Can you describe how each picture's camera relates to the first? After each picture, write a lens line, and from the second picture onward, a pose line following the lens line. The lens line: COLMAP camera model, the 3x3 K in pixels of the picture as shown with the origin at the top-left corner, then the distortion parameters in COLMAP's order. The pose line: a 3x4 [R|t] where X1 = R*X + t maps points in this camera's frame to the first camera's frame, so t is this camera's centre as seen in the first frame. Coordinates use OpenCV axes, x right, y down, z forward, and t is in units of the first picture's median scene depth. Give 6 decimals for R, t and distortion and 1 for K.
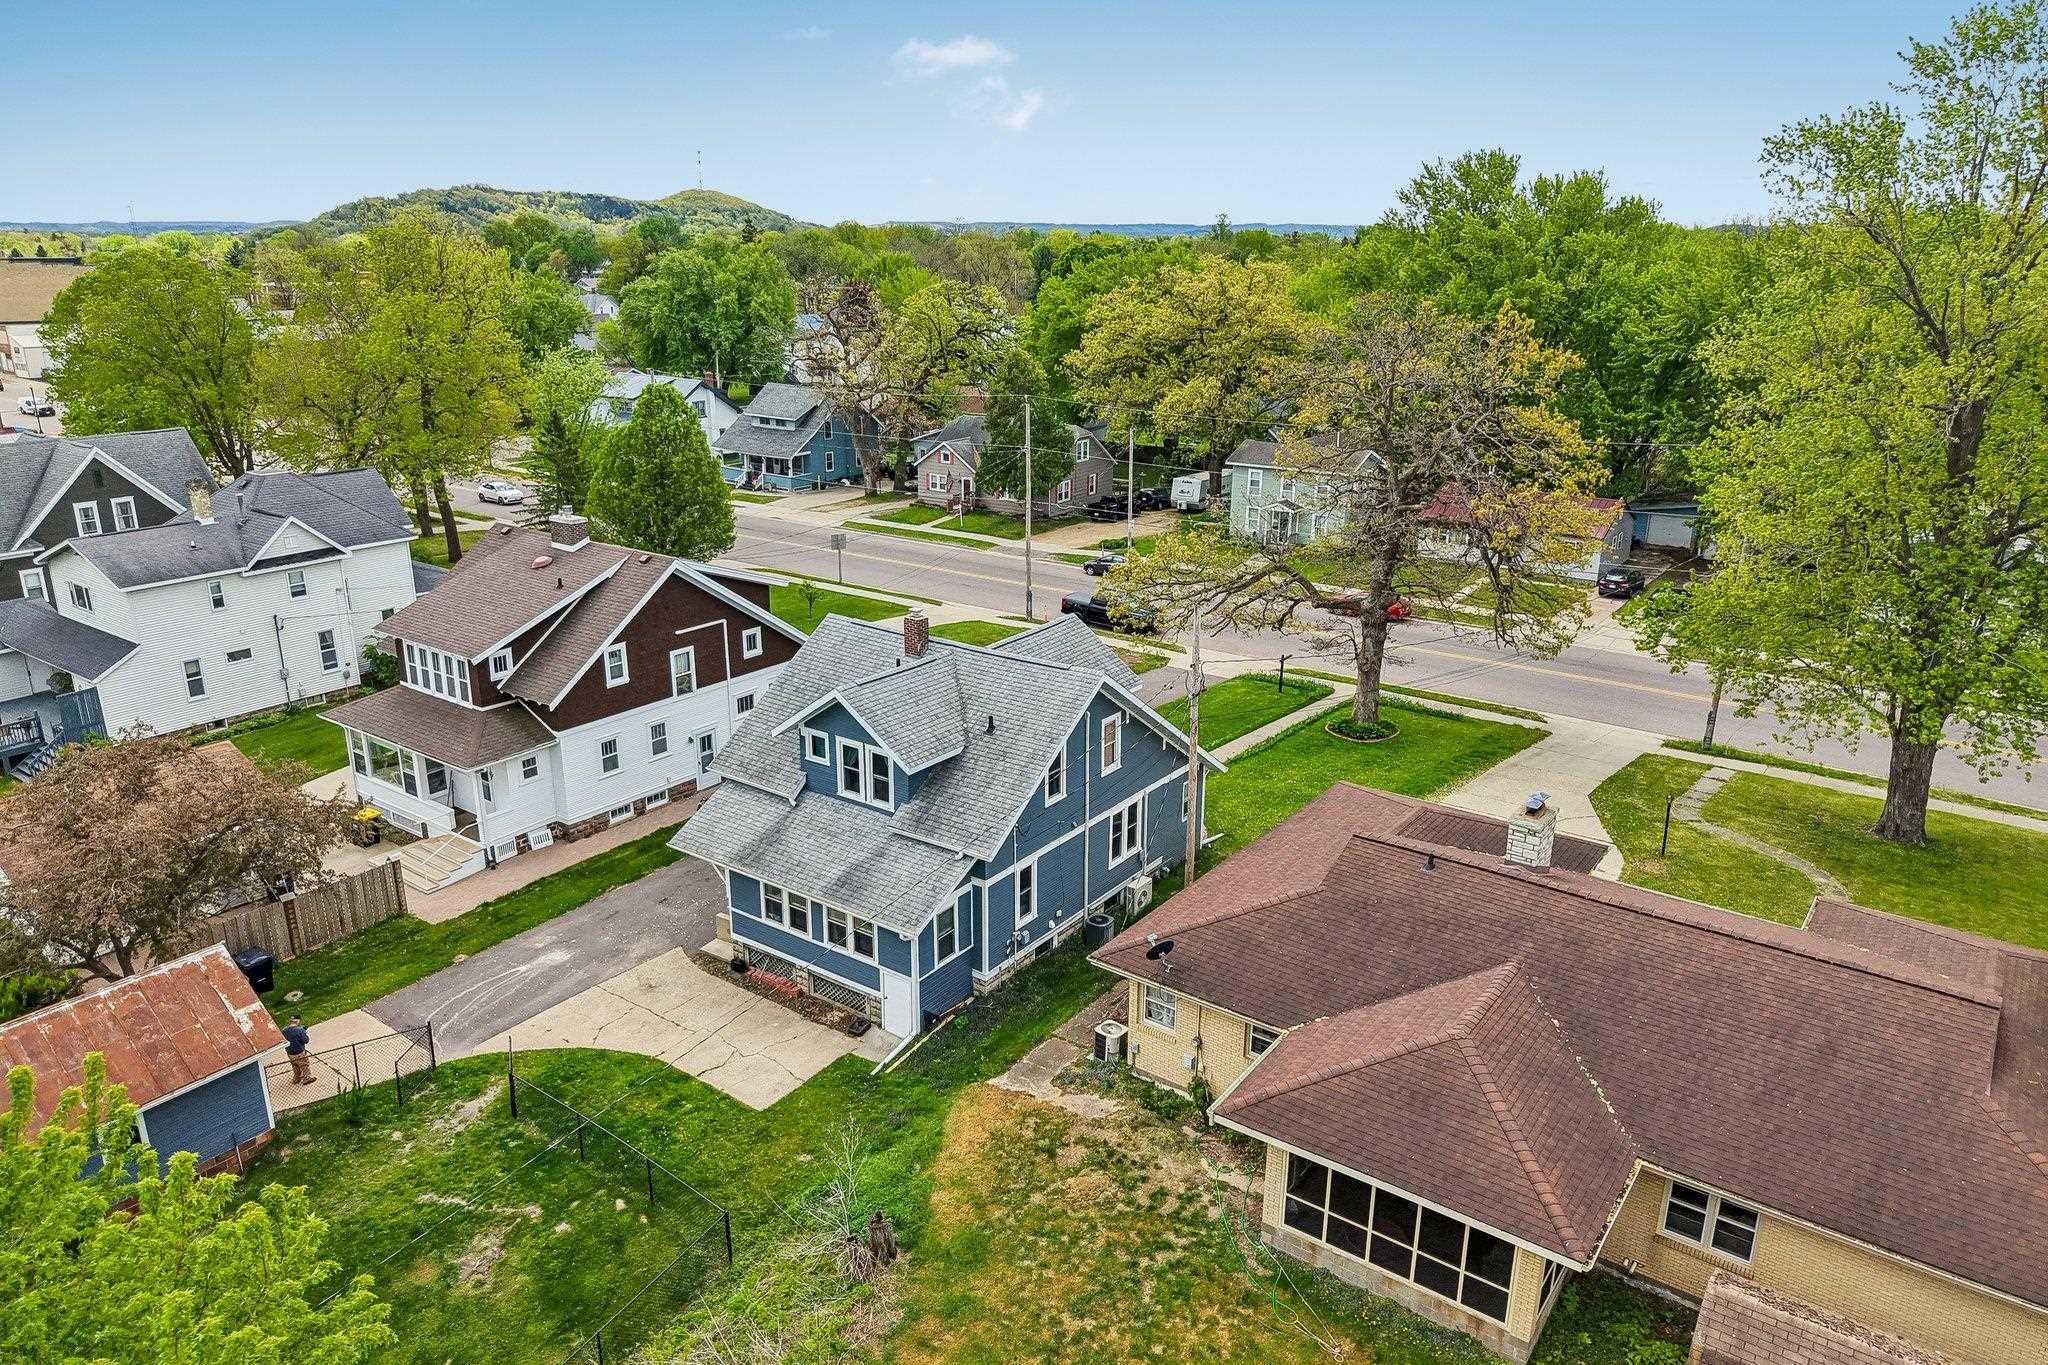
lens RADIAL K [[1380.4, 0, 1045.6], [0, 1380.4, 673.2], [0, 0, 1]] dist [0.017526, 0.000523]
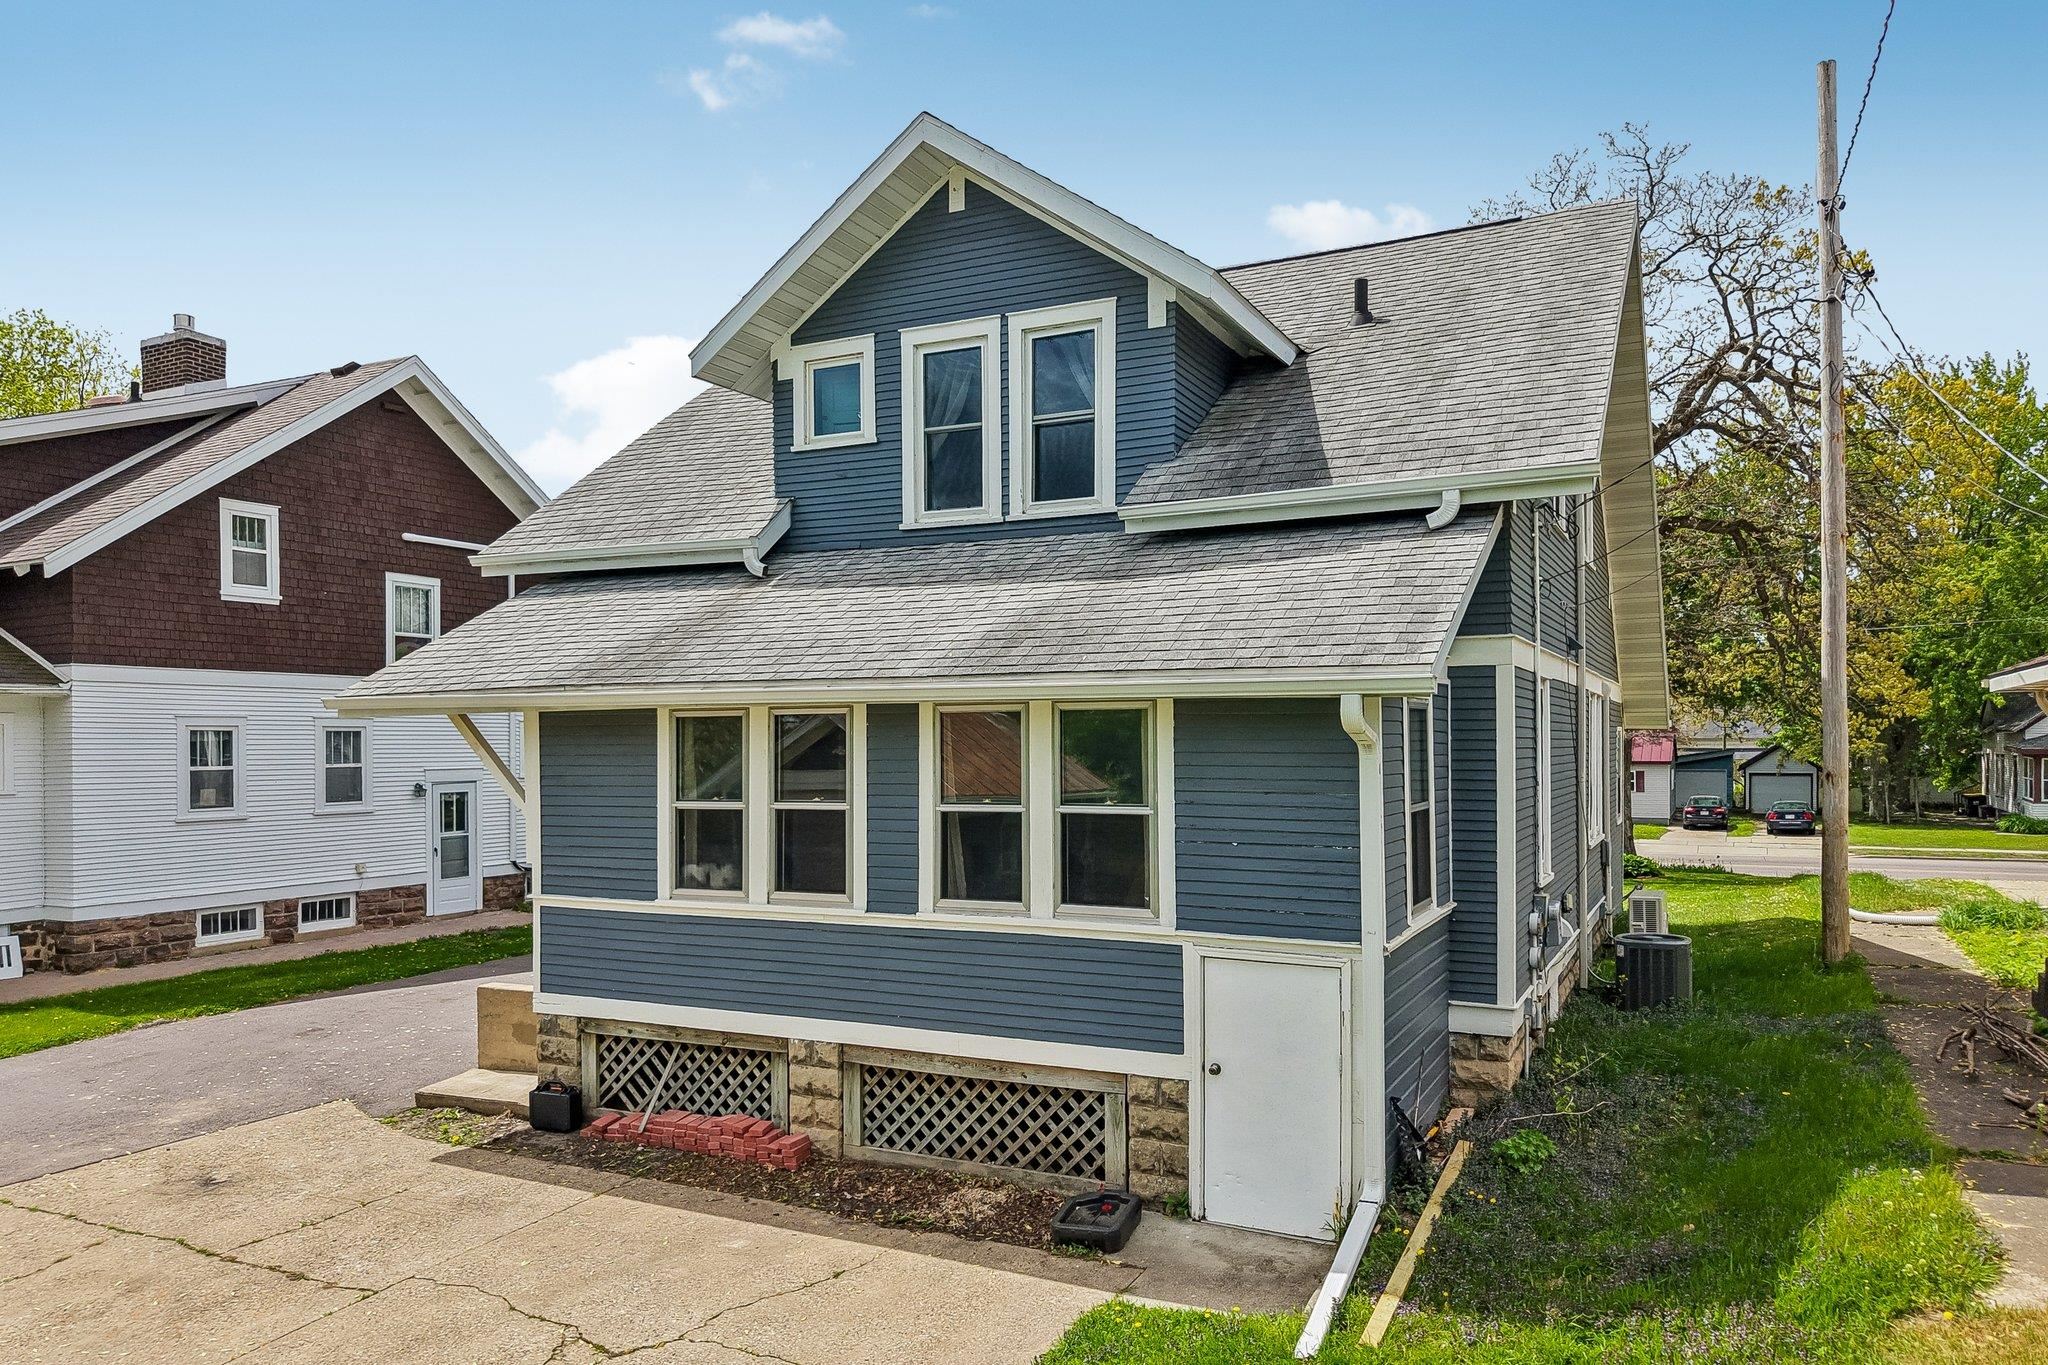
lens RADIAL K [[1390.2, 0, 1027.8], [0, 1390.2, 755.4], [0, 0, 1]] dist [-0.000816, 0.000682]
pose [[0.987190, -0.014152, 0.158922, -0.144283], [0.060338, 0.955200, -0.289747, 0.194272], [-0.147702, 0.295624, 0.943817, 0.585902]]
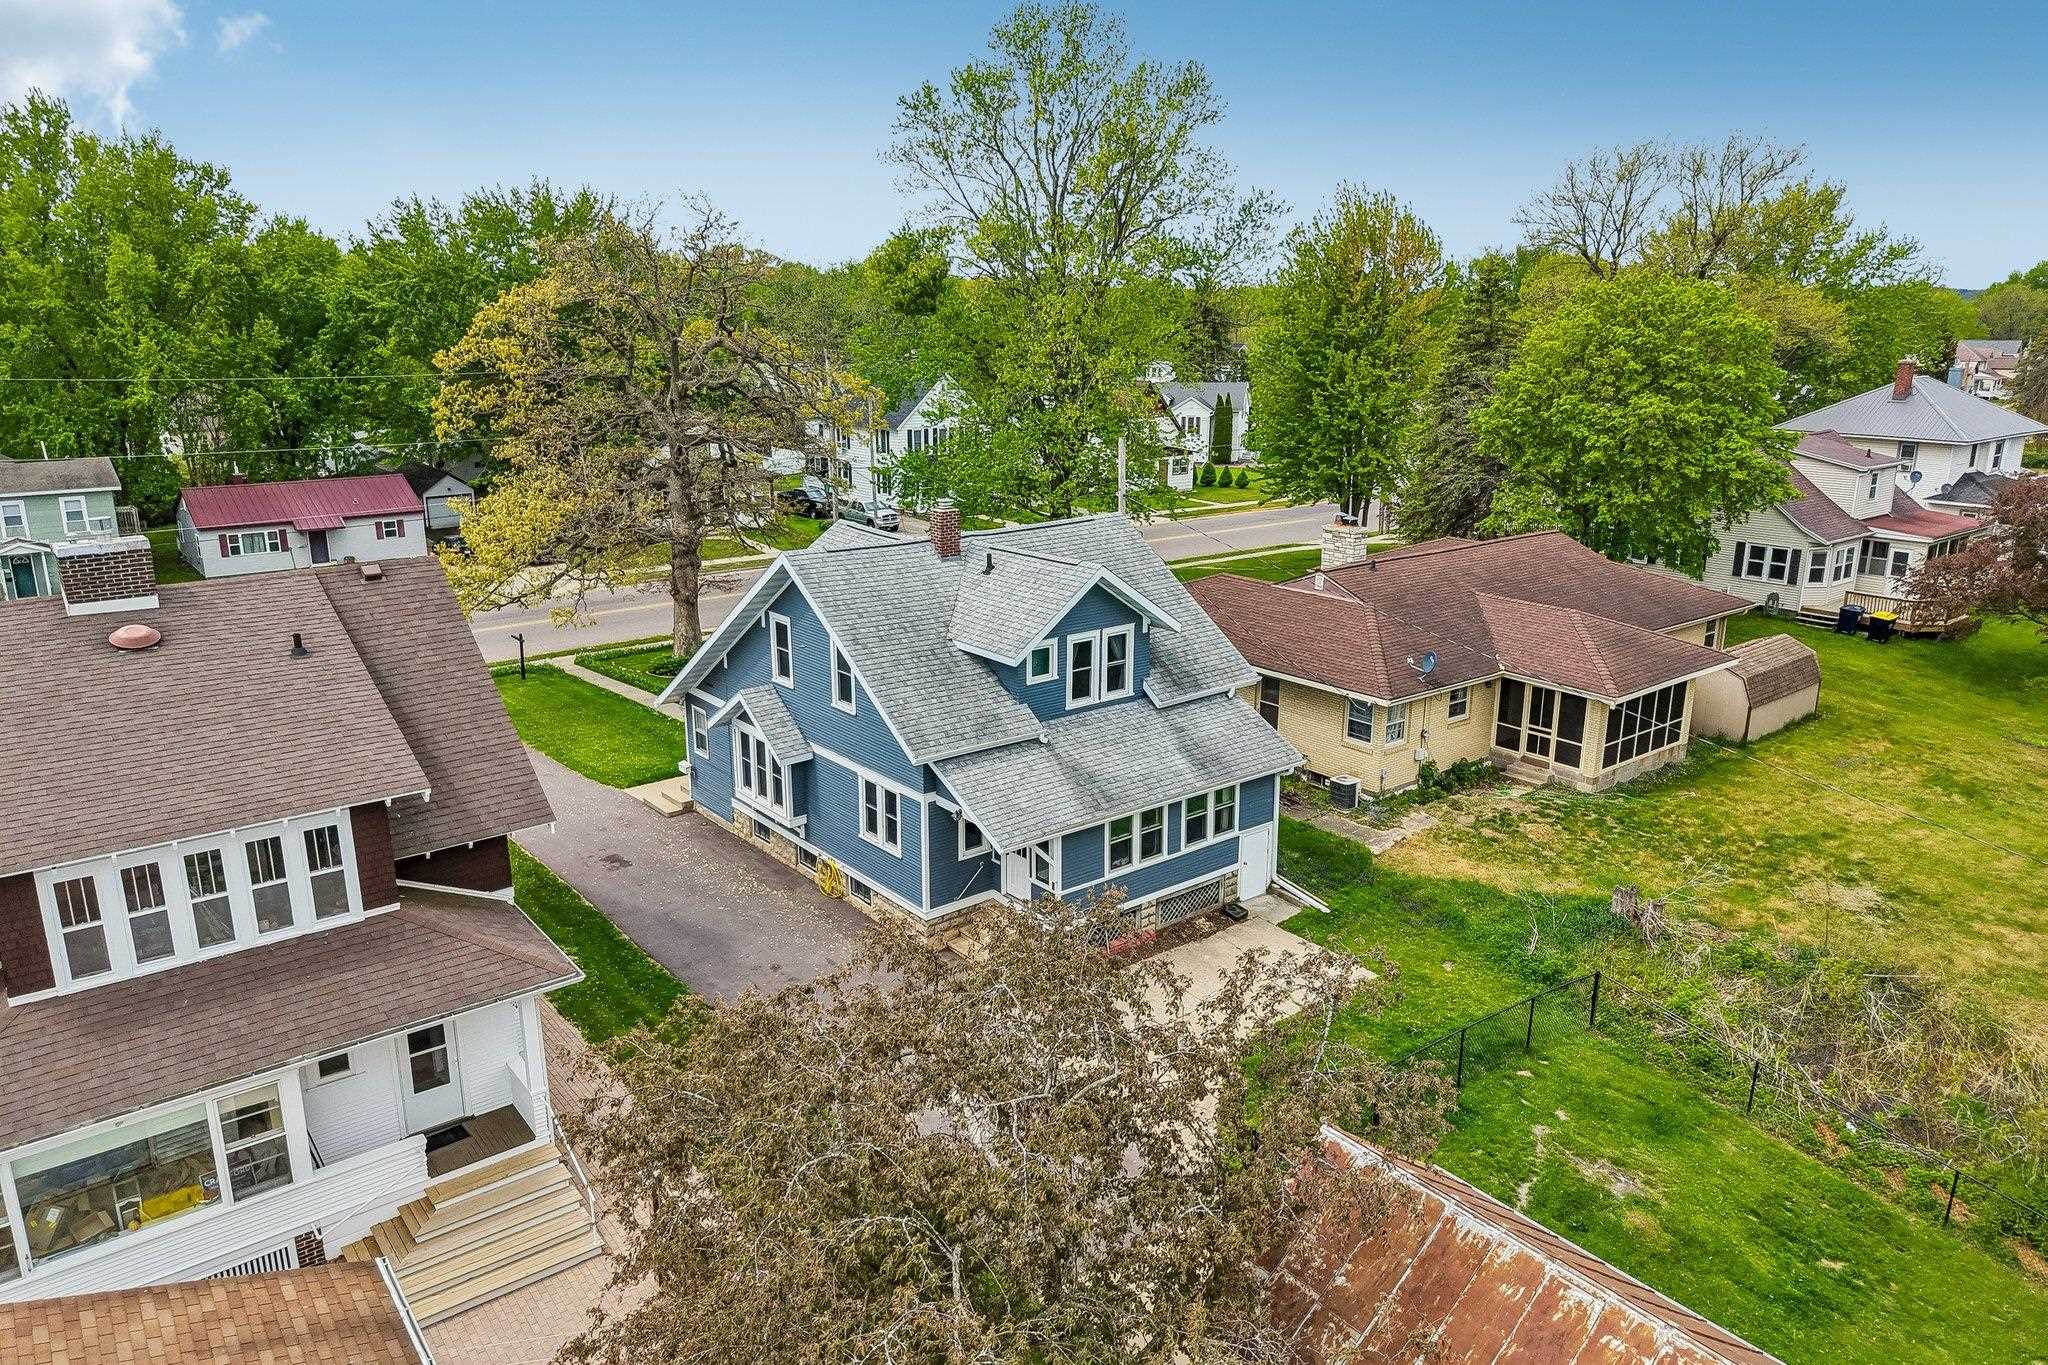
lens RADIAL K [[1393.7, 0, 1026.6], [0, 1393.7, 727.8], [0, 0, 1]] dist [0.008632, -0.000598]
pose [[0.274589, -0.286549, 0.917873, -0.765575], [0.294419, 0.933773, 0.203435, -0.064984], [-0.915379, 0.214378, 0.340769, 0.615419]]
